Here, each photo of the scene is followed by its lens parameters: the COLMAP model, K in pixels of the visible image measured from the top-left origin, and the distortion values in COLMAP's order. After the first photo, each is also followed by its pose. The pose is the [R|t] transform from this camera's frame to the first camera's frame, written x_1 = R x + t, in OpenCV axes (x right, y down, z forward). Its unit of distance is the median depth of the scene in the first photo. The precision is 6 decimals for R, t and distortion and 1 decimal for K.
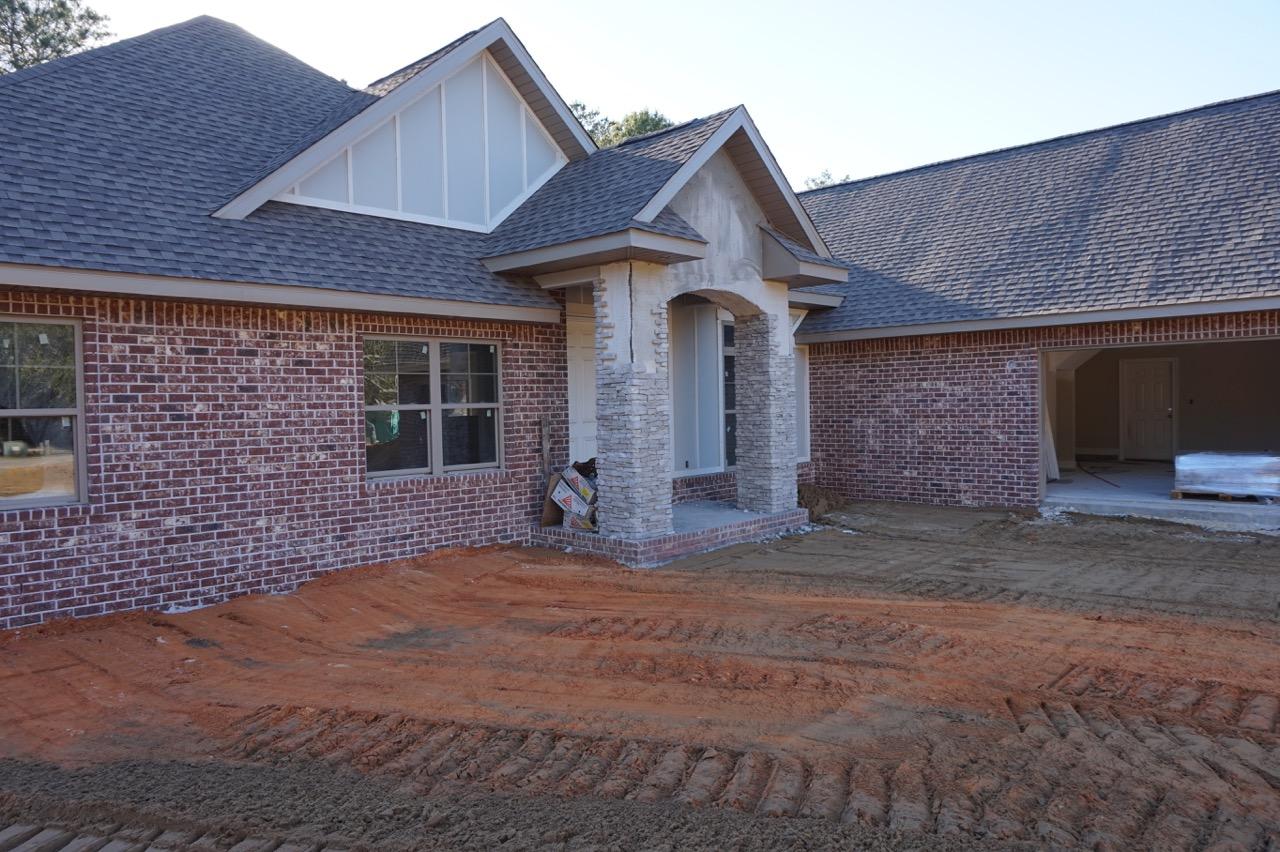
lens RADIAL K [[865.9, 0, 640.7], [0, 865.9, 426.0], [0, 0, 1]] dist [-0.032959, 0.015974]
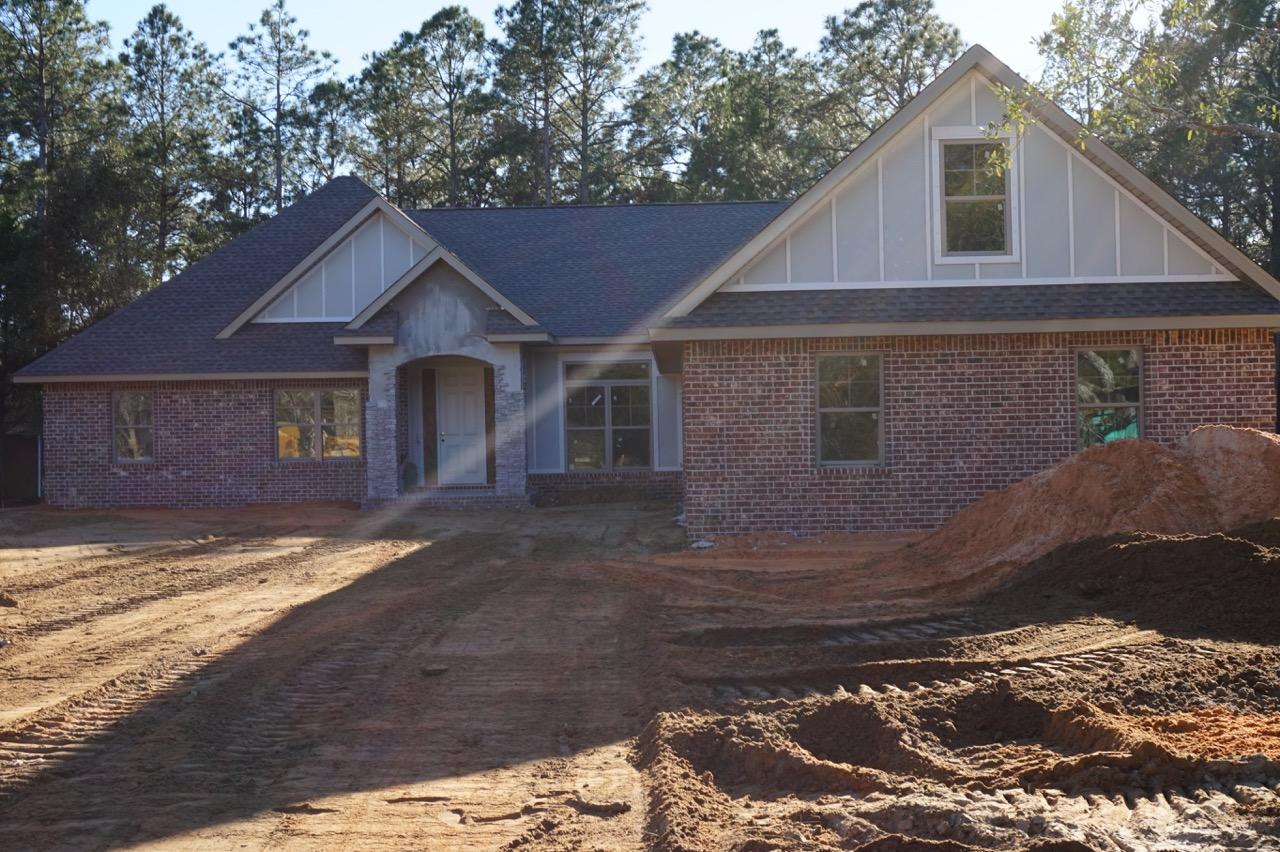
lens RADIAL K [[1783.7, 0, 639.6], [0, 1783.7, 425.1], [0, 0, 1]] dist [-0.038843, 0.000000]
pose [[0.677112, 0.014546, -0.735736, 3.660294], [-0.013453, 0.999882, 0.007387, -0.069126], [0.735757, 0.004896, 0.677228, -1.313510]]
